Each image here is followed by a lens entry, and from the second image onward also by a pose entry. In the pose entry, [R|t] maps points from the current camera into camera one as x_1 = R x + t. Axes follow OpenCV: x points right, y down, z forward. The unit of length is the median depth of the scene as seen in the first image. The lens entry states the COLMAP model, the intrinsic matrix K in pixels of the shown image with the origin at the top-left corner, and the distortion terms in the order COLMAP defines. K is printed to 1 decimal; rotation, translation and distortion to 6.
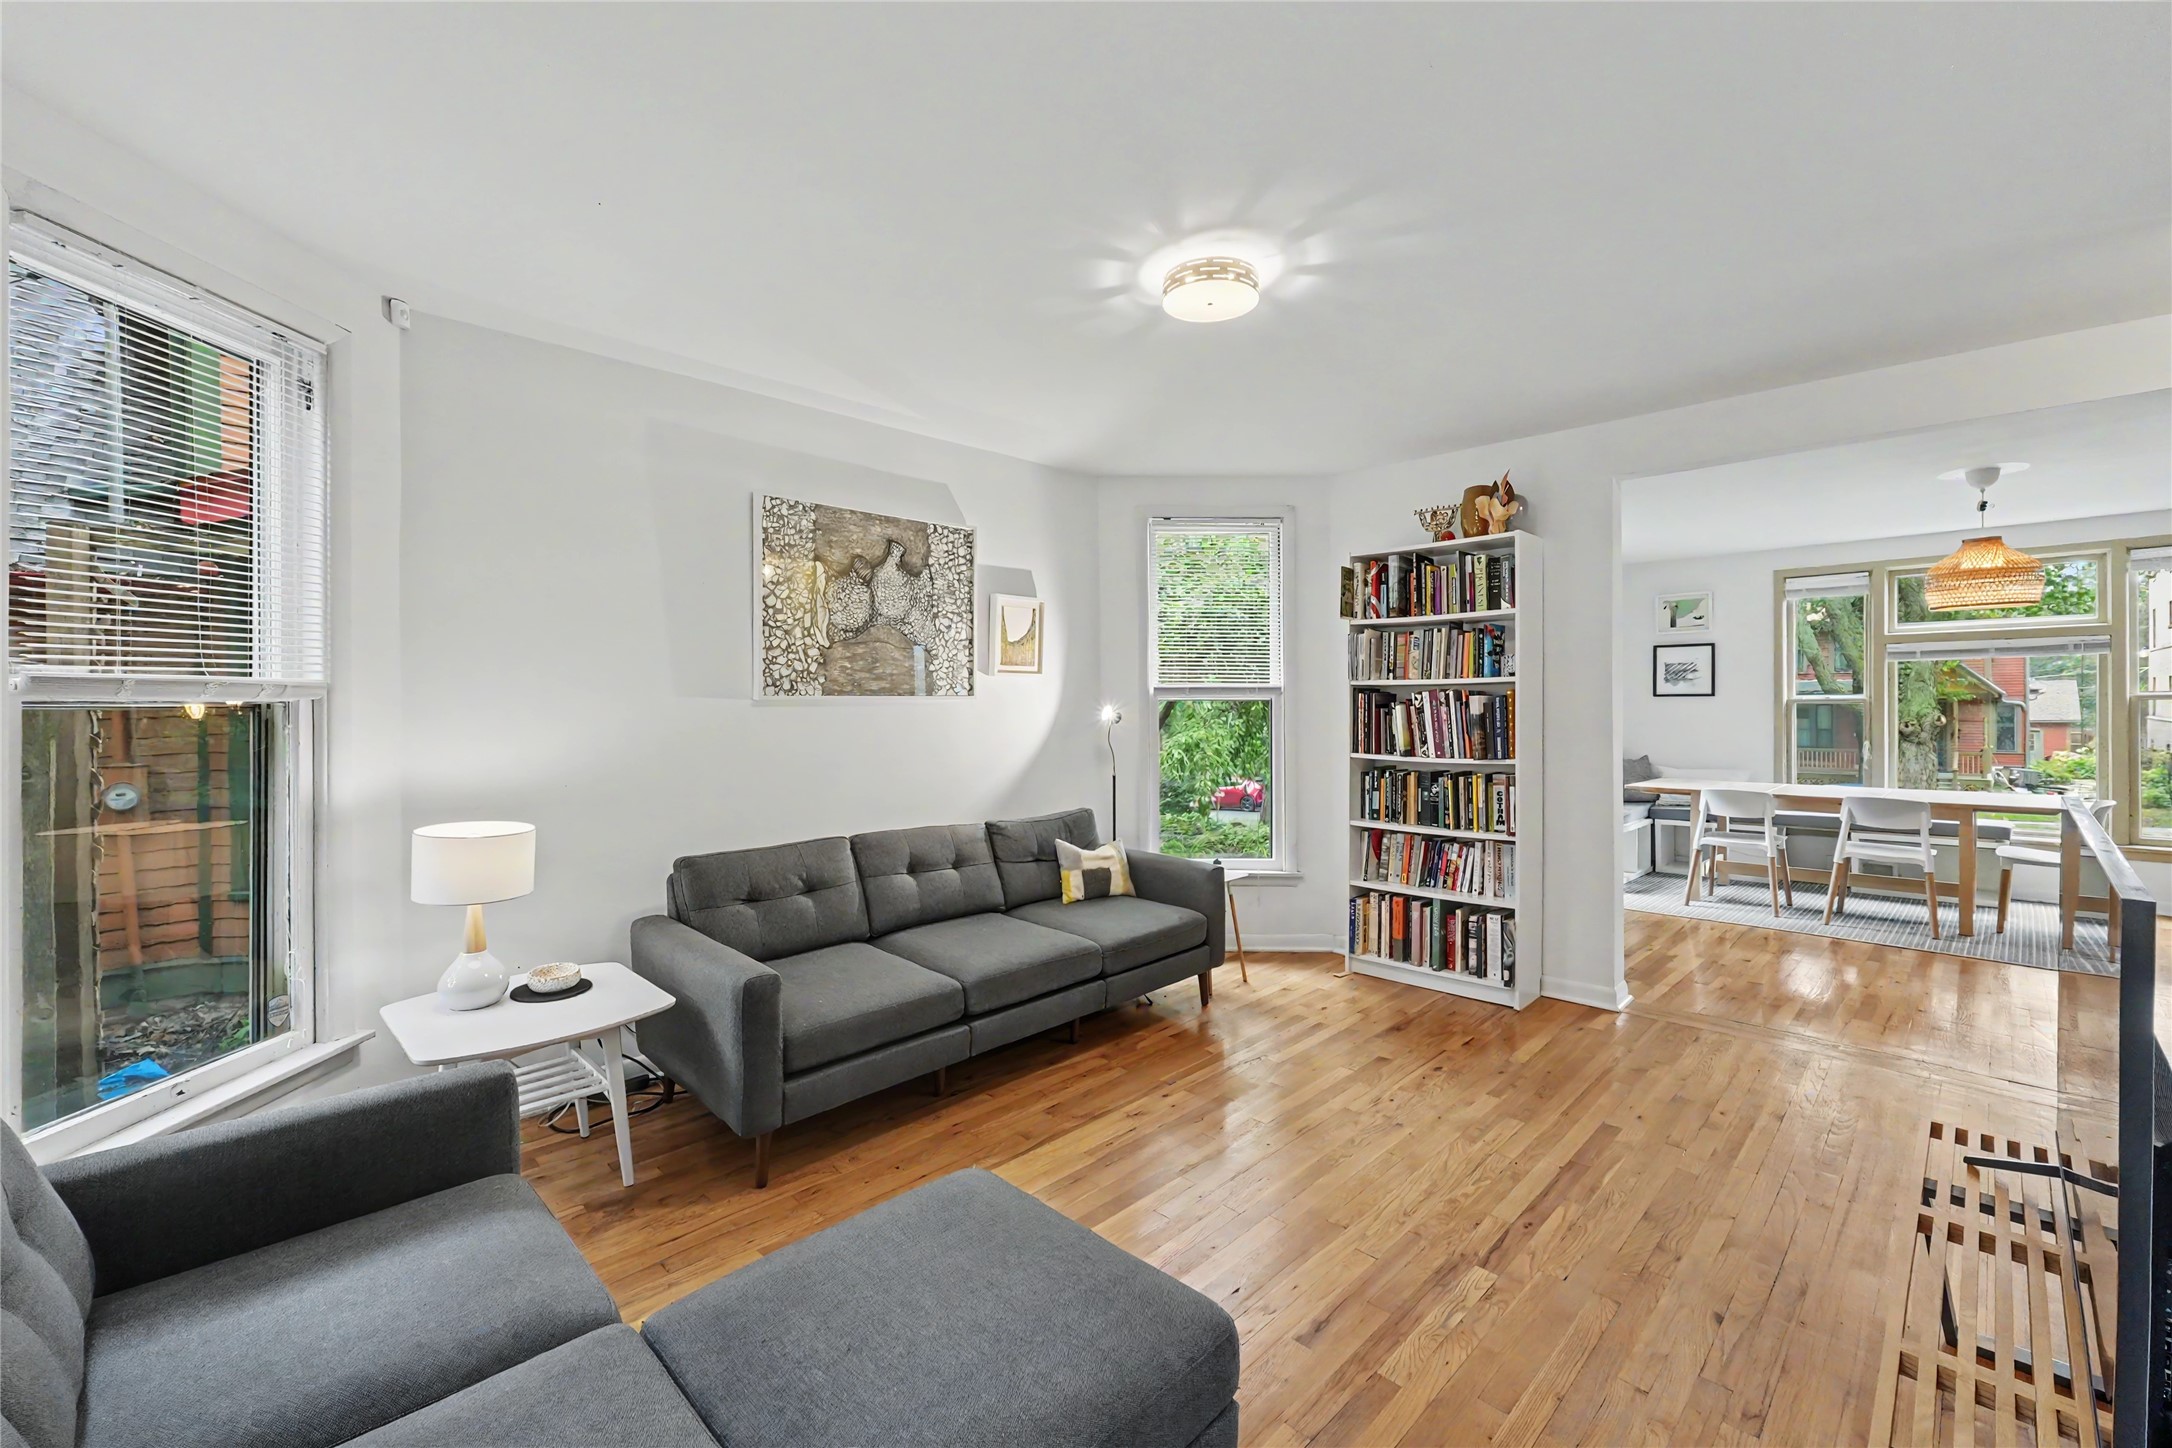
lens RADIAL K [[901.2, 0, 1086.0], [0, 901.2, 717.7], [0, 0, 1]] dist [-0.001593, 0.000001]
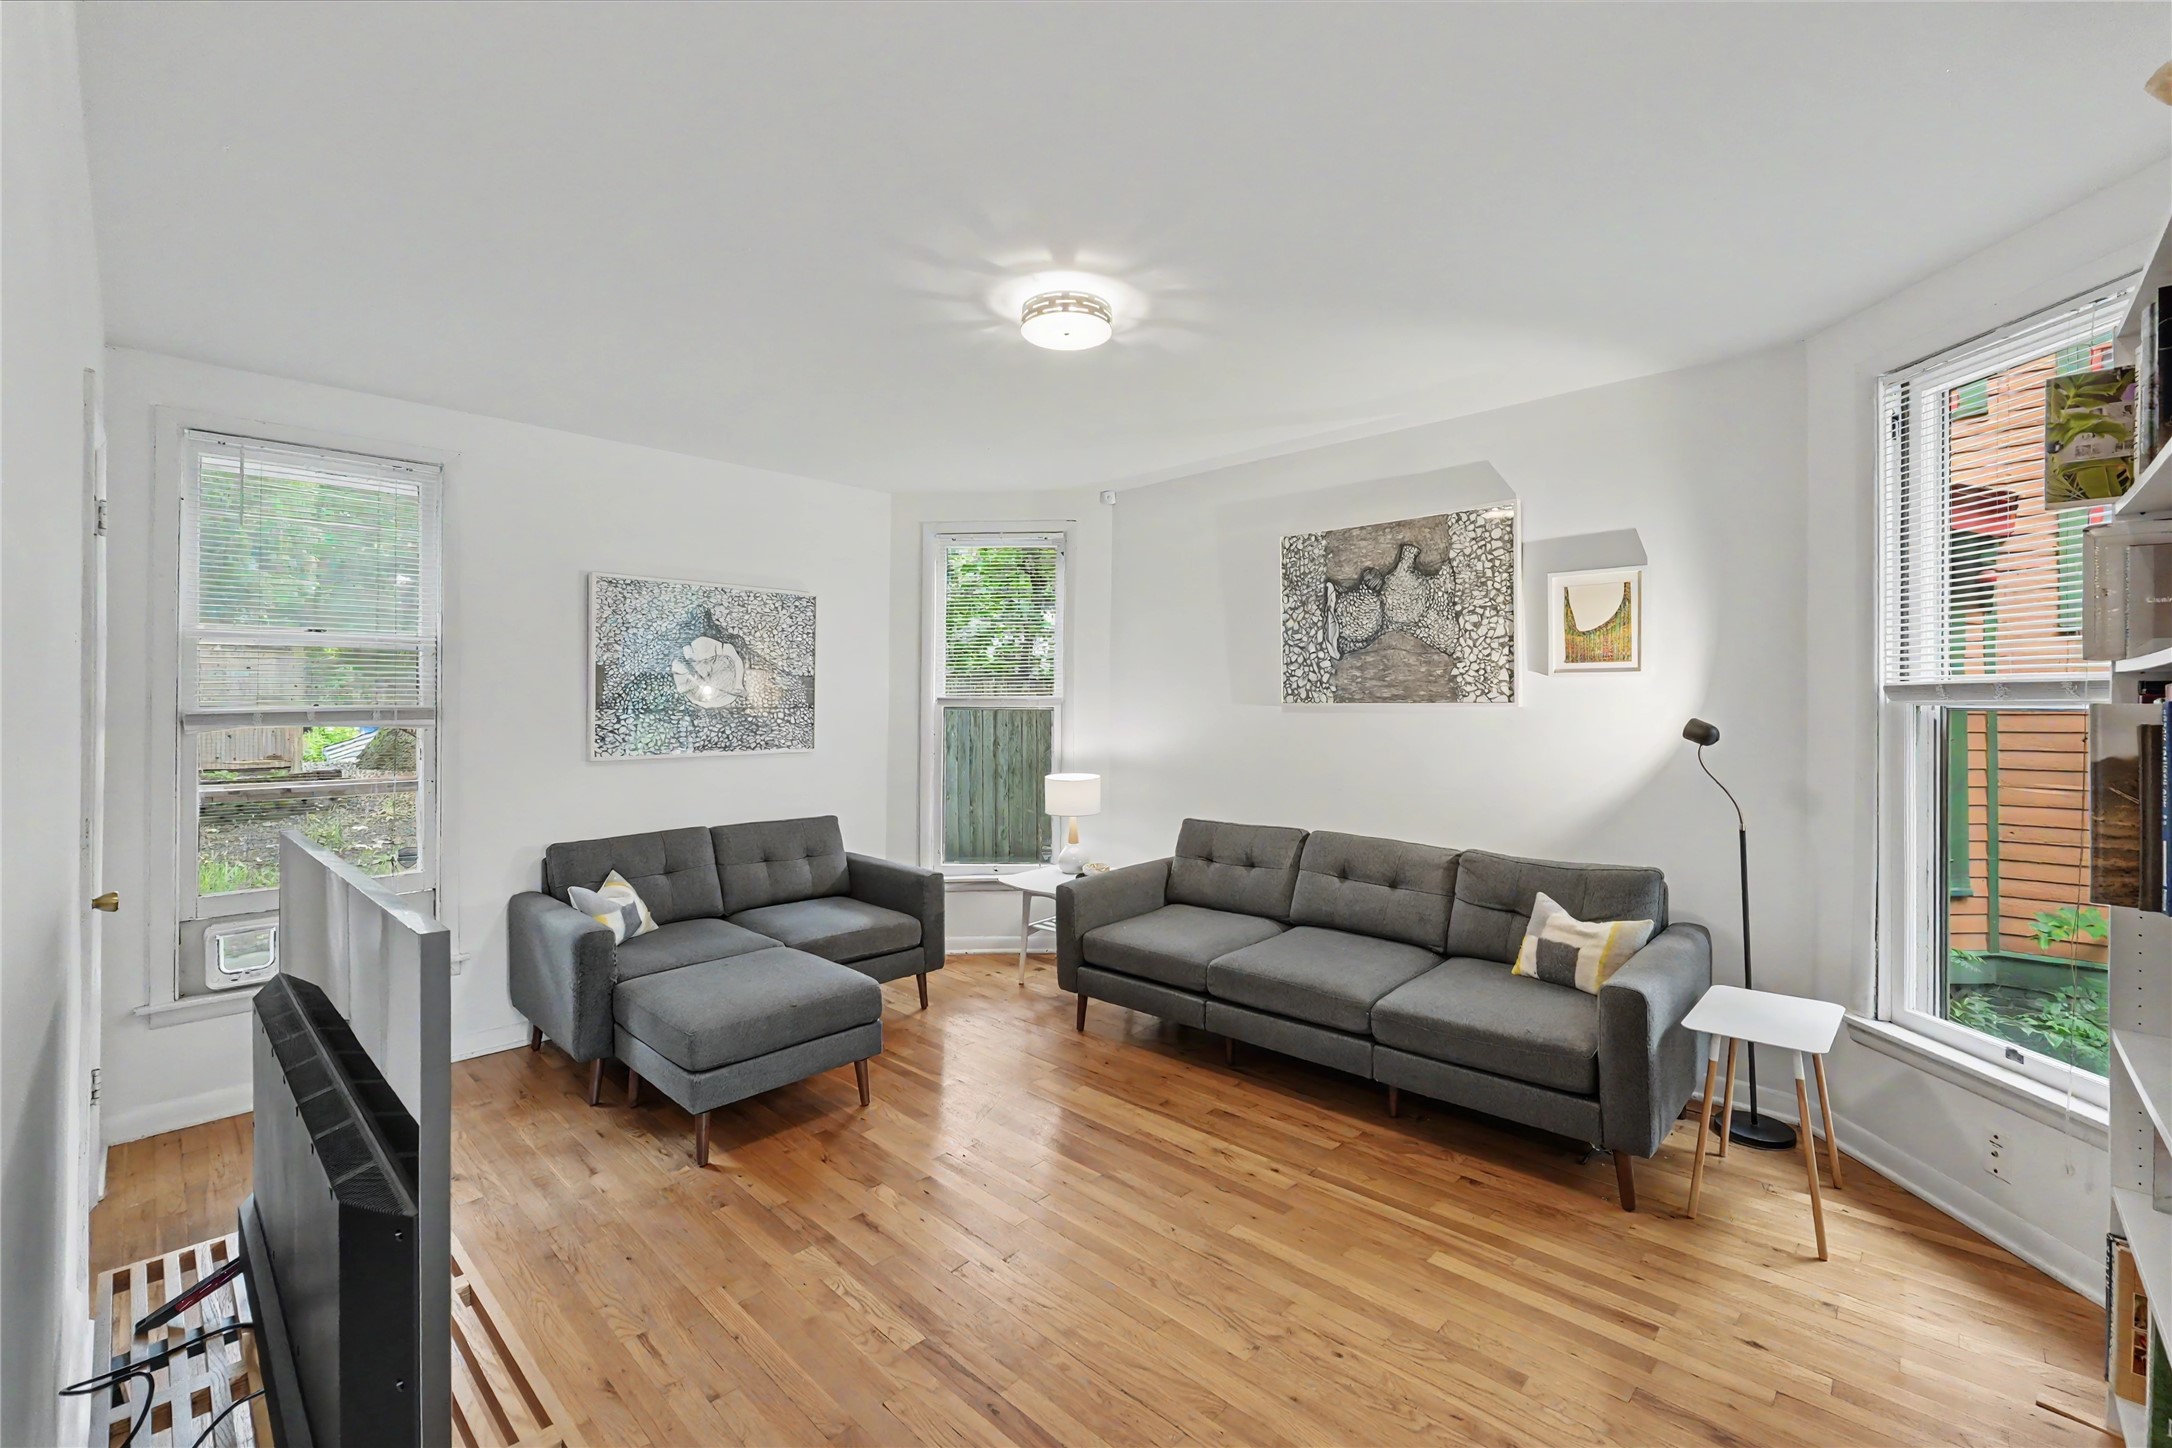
lens RADIAL K [[901.2, 0, 1094.4], [0, 901.2, 707.8], [0, 0, 1]] dist [-0.001593, 0.000001]
pose [[0.033867, 0.006119, -0.999408, 0.792882], [-0.016909, 0.999842, 0.005548, -0.019853], [0.999283, 0.016711, 0.033965, 0.667372]]
